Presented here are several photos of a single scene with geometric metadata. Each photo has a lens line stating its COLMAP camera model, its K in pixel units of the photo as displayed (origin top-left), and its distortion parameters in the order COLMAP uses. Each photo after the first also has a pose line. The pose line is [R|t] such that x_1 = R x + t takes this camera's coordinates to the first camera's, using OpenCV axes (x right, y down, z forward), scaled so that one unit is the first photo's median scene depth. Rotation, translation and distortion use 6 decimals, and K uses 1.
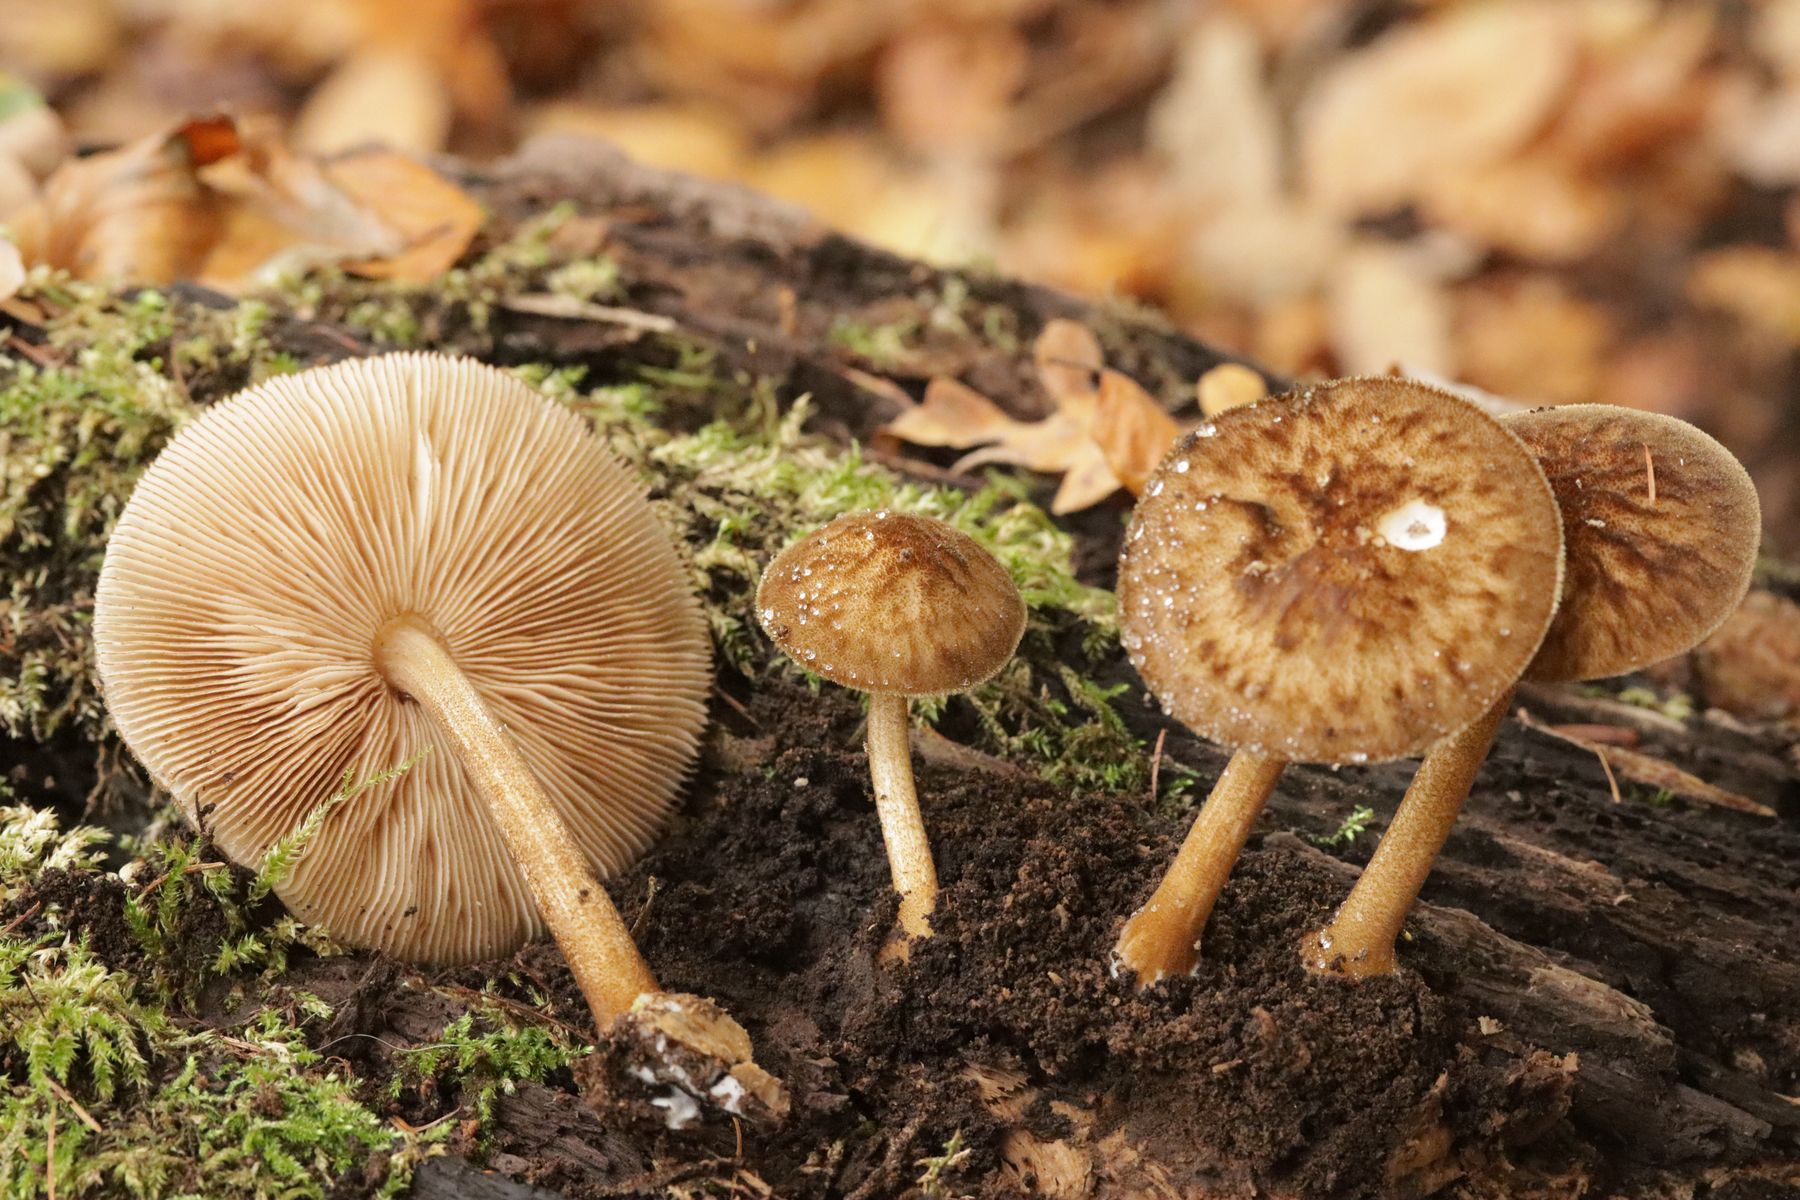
lens RADIAL K [[4965.0, 0, 900.4], [0, 4965.0, 599.9], [0, 0, 1]] dist [-0.108668, 0.000000]
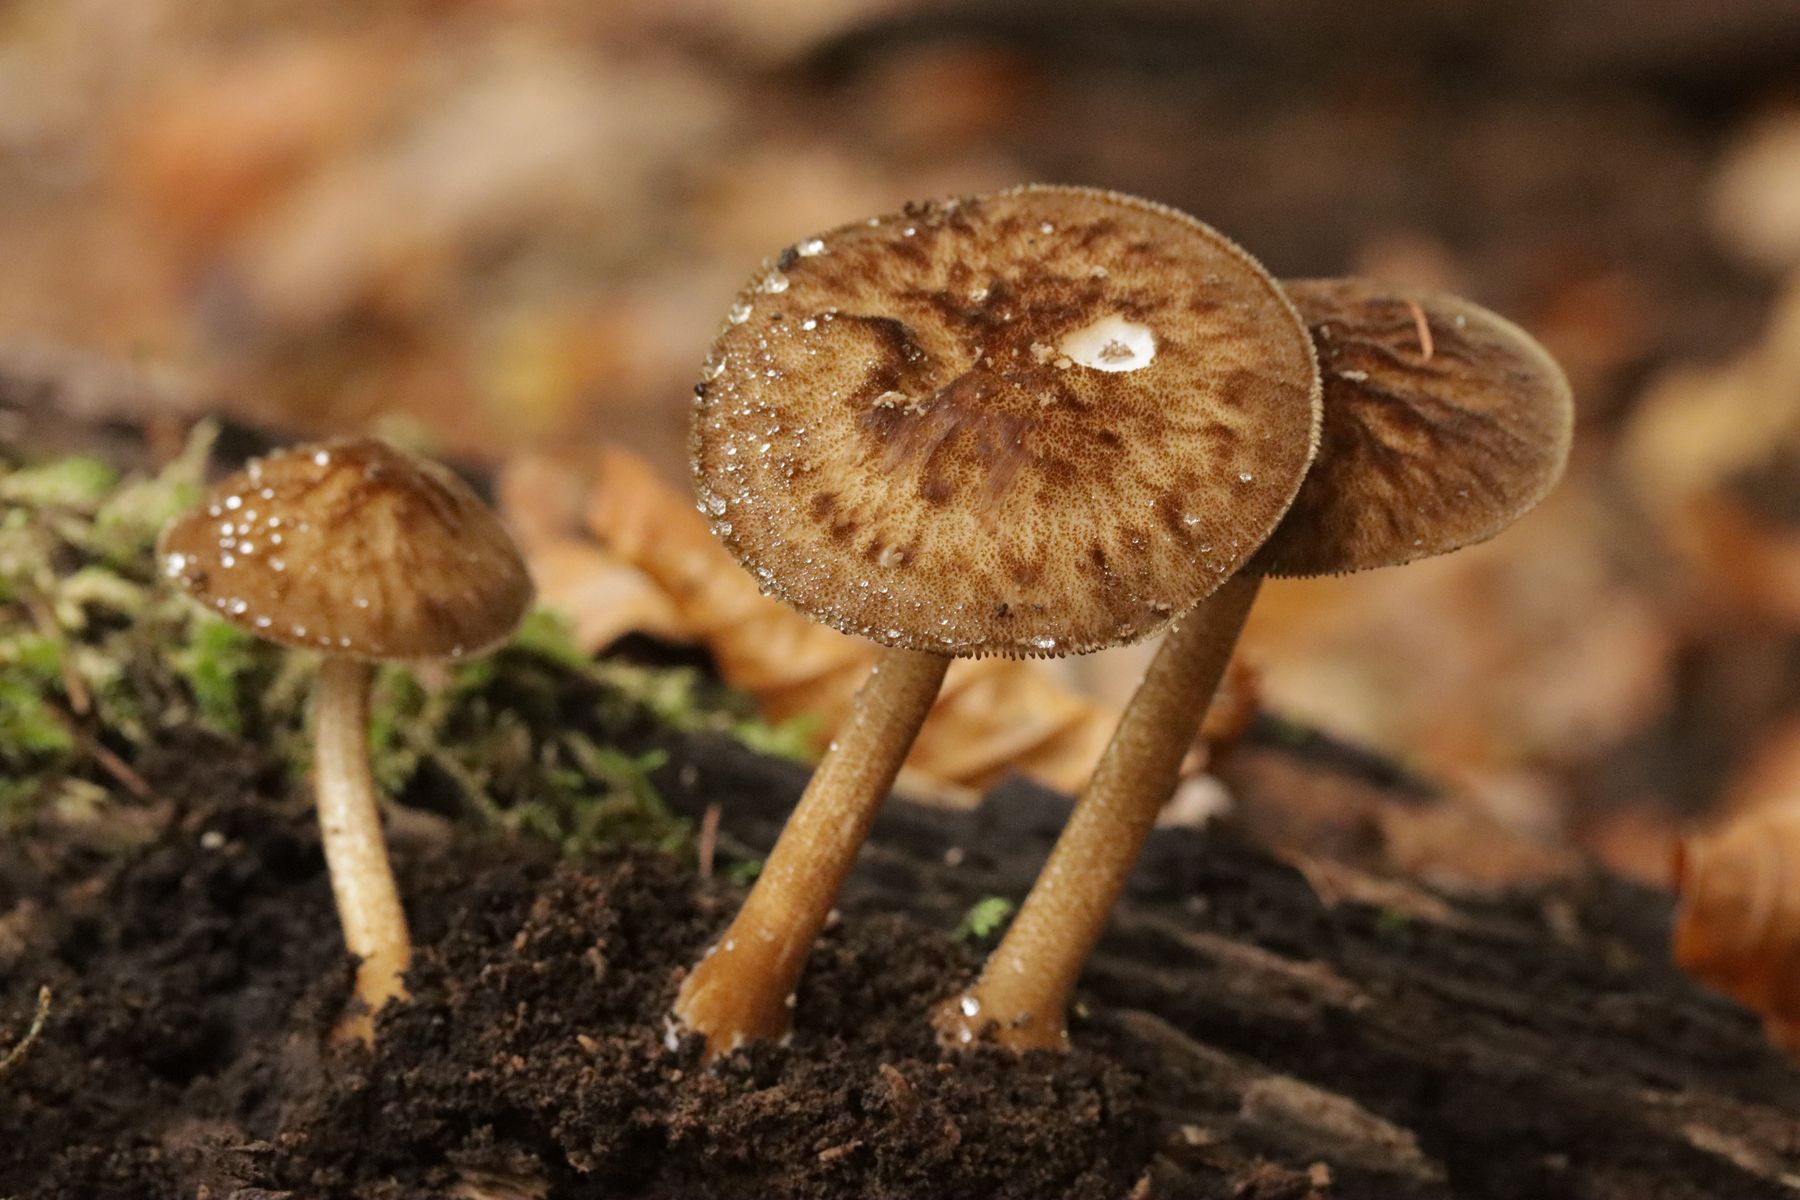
lens RADIAL K [[5498.6, 0, 899.3], [0, 5498.6, 600.2], [0, 0, 1]] dist [-0.017181, 0.000000]
pose [[0.991960, 0.016554, 0.125461, -0.023334], [0.006360, 0.983633, -0.180073, 0.154284], [-0.126388, 0.179423, 0.975620, 0.230937]]
